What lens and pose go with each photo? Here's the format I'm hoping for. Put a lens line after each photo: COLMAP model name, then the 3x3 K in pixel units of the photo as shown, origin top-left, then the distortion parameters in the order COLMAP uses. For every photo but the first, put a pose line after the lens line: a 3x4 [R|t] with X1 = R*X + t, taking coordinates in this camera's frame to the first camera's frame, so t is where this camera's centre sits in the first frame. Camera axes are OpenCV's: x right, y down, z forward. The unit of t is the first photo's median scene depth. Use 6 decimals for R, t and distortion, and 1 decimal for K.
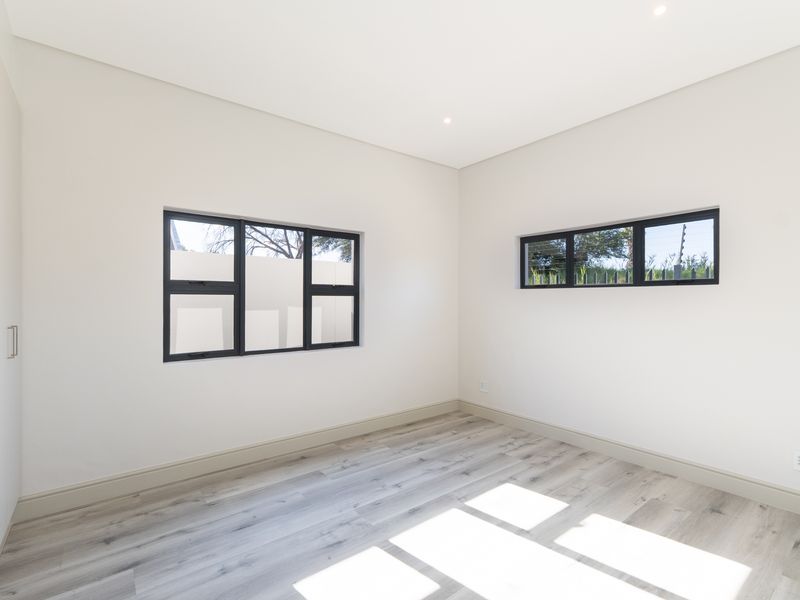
lens RADIAL K [[378.5, 0, 400.0], [0, 378.5, 300.0], [0, 0, 1]] dist [0.001996, 0.000505]
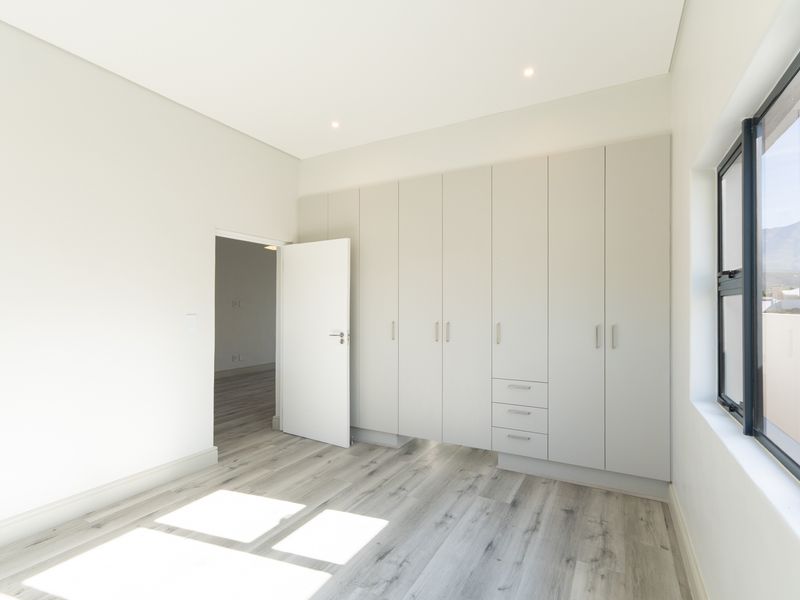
lens RADIAL K [[378.5, 0, 400.0], [0, 378.5, 300.0], [0, 0, 1]] dist [0.001996, 0.000505]
pose [[-0.913663, -0.006447, -0.406422, 0.179377], [-0.001625, 0.999924, -0.012210, -0.000971], [0.406470, -0.010496, -0.913604, 1.800316]]
